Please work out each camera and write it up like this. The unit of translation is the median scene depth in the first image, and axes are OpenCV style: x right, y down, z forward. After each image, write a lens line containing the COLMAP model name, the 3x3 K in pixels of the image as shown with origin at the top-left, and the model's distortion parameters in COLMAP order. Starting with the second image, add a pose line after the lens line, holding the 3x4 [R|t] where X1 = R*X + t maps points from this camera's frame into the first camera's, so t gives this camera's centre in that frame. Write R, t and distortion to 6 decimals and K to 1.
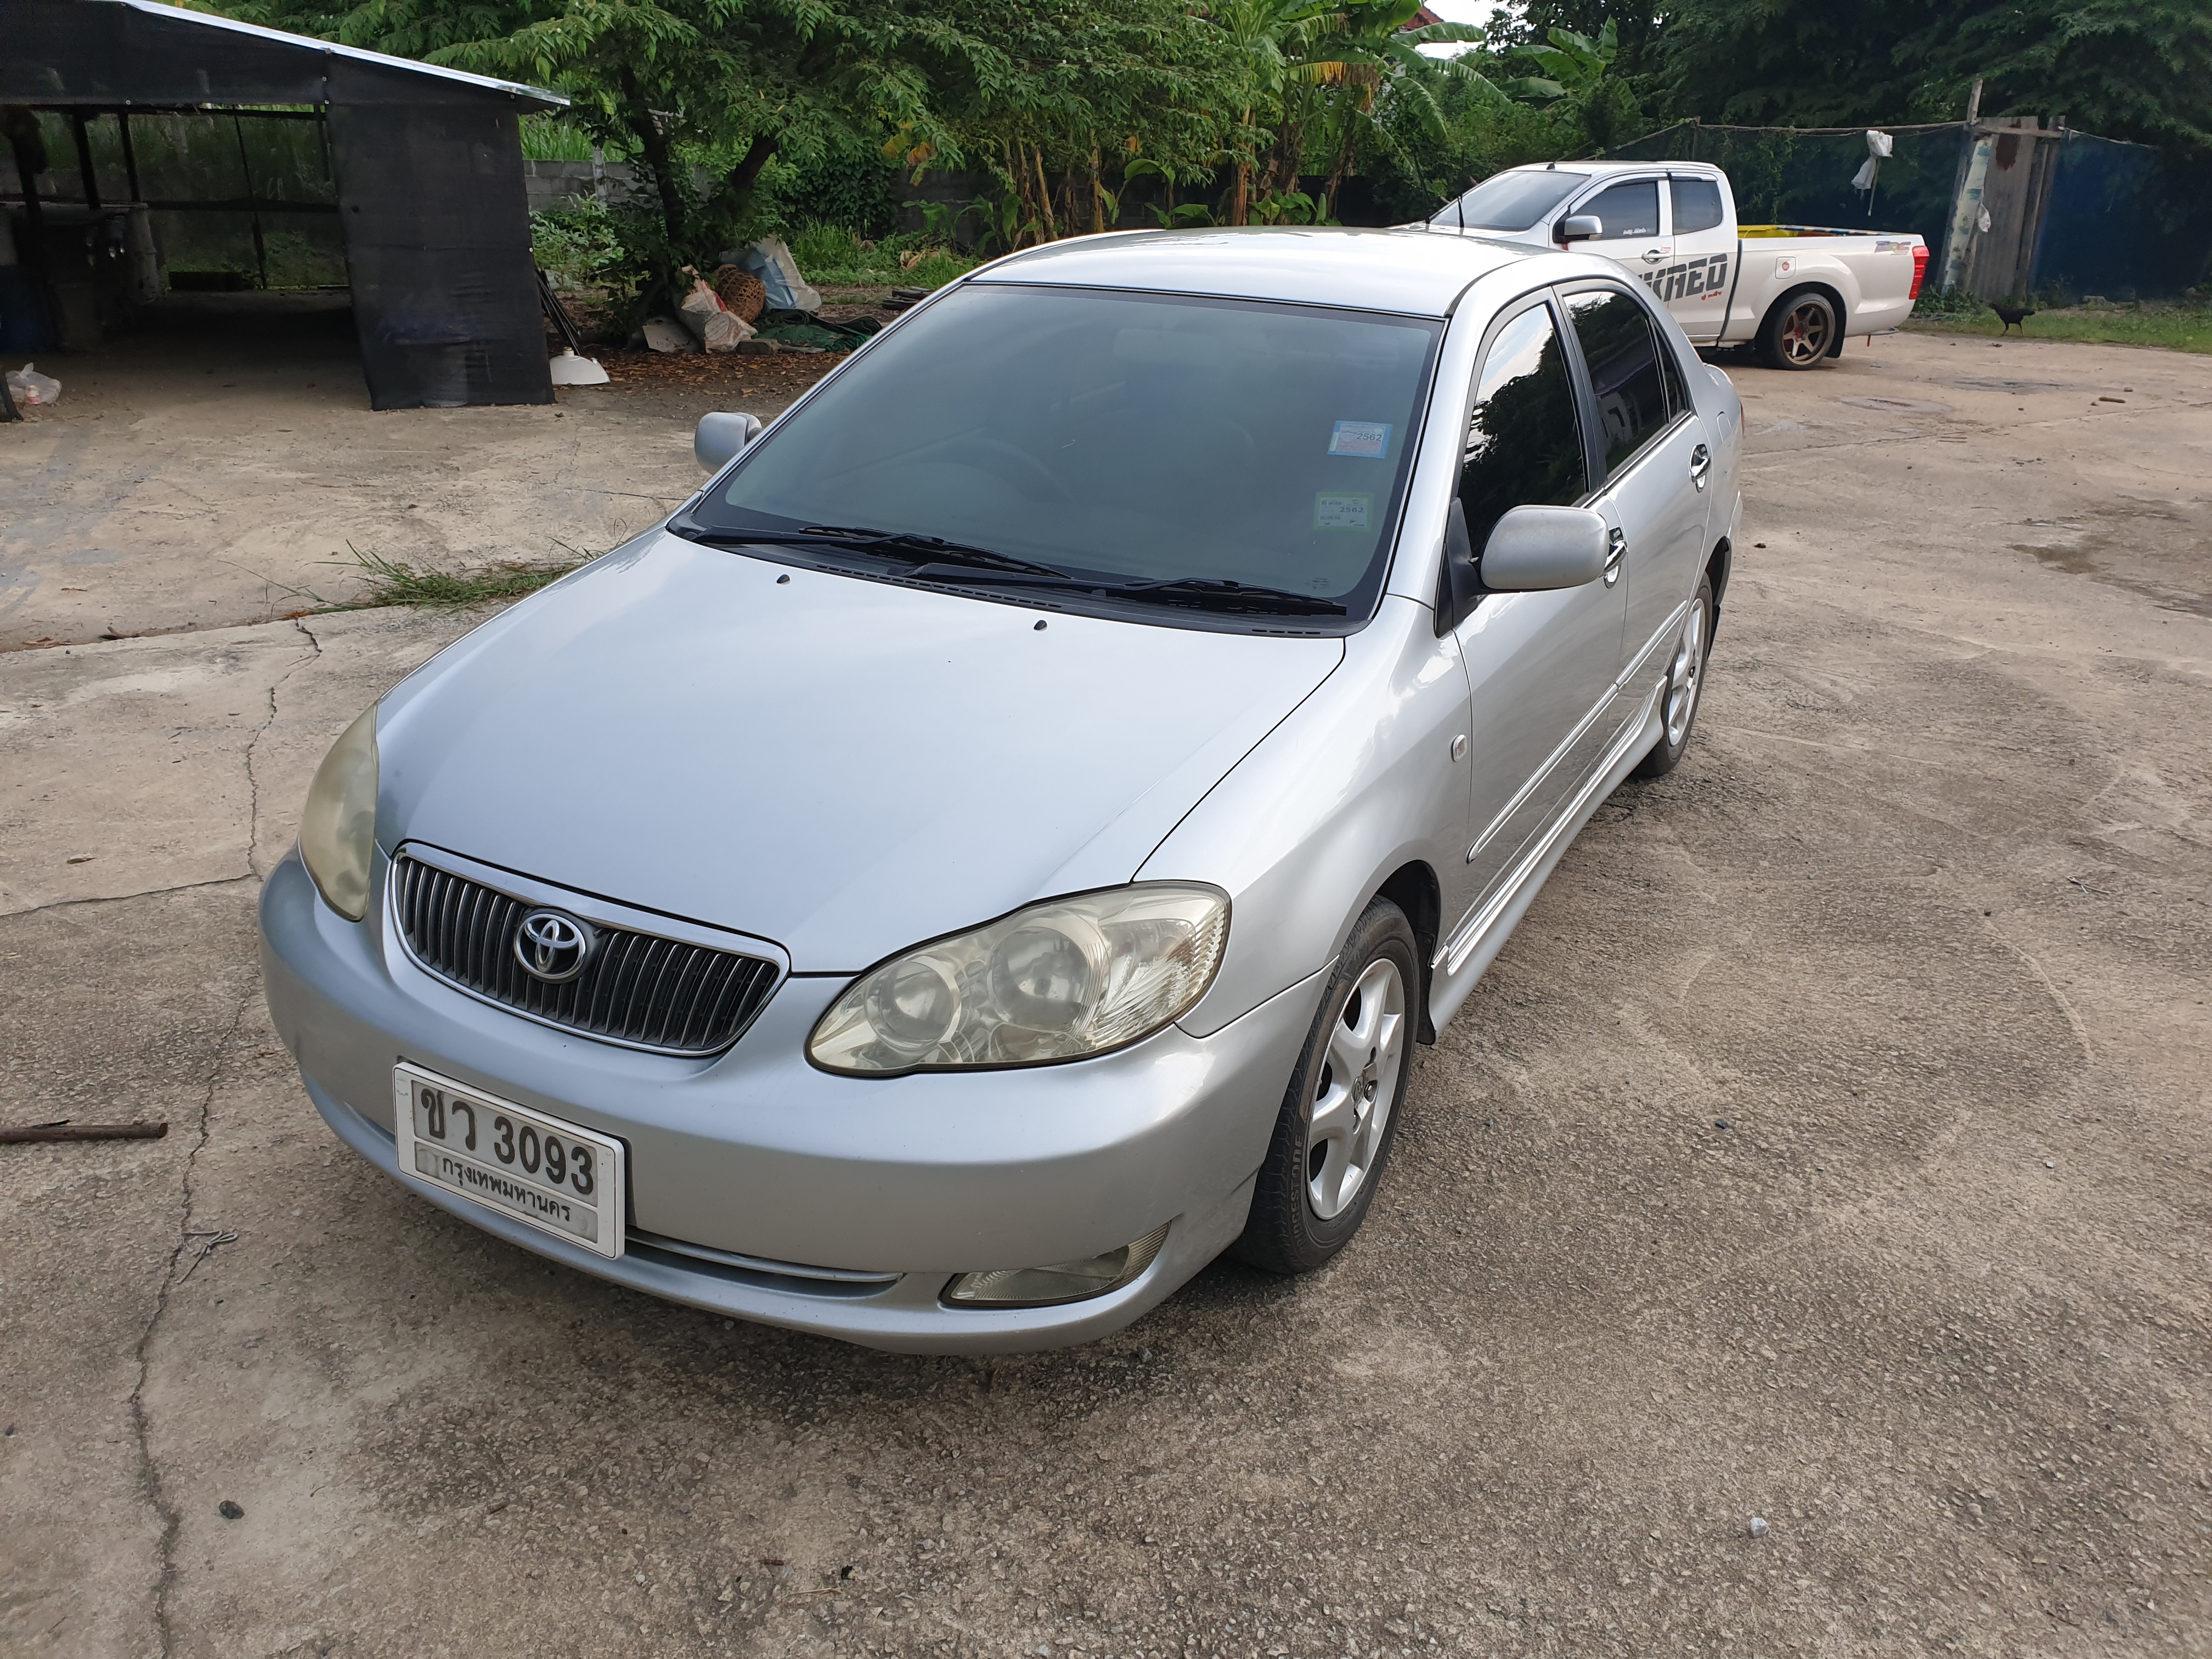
lens RADIAL K [[1734.5, 0, 1134.1], [0, 1734.5, 800.0], [0, 0, 1]] dist [-0.016069, 0.061480]
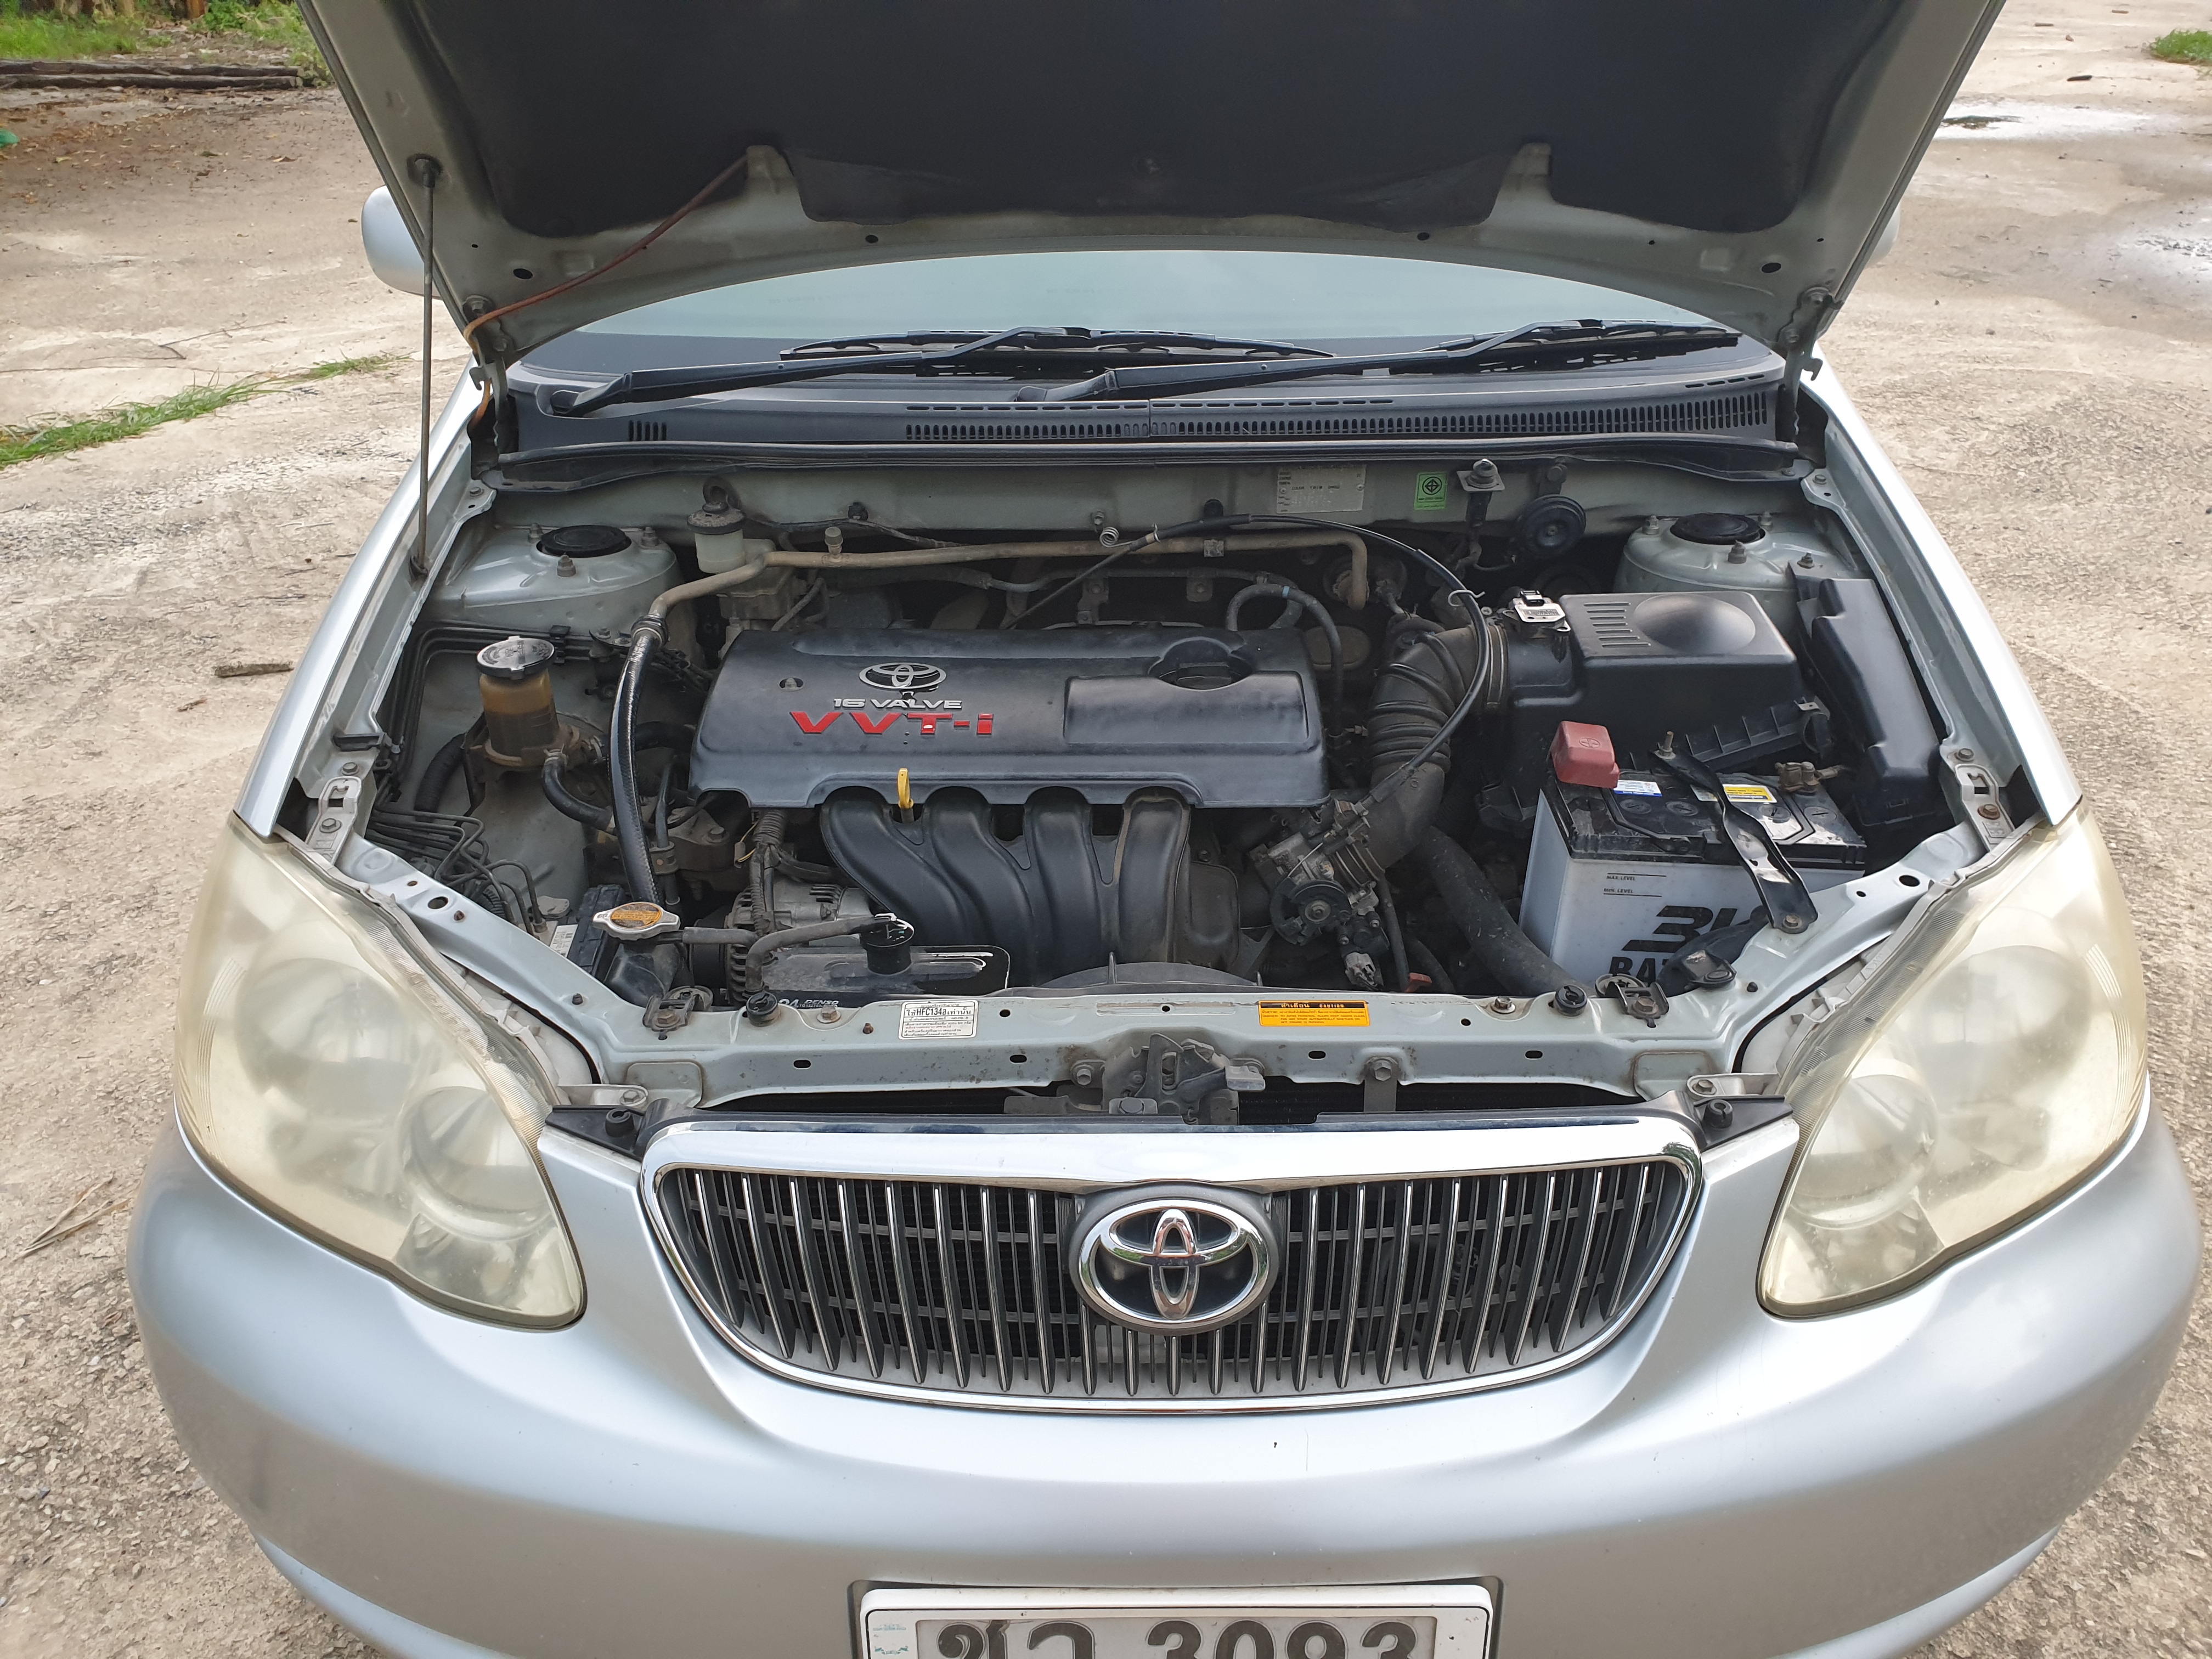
lens RADIAL K [[1683.1, 0, 1116.5], [0, 1683.1, 846.5], [0, 0, 1]] dist [0.099830, -0.088702]
pose [[0.877417, -0.267510, 0.398219, -0.425396], [0.201865, 0.958905, 0.199380, -0.102984], [-0.435190, -0.094553, 0.895360, 0.498255]]
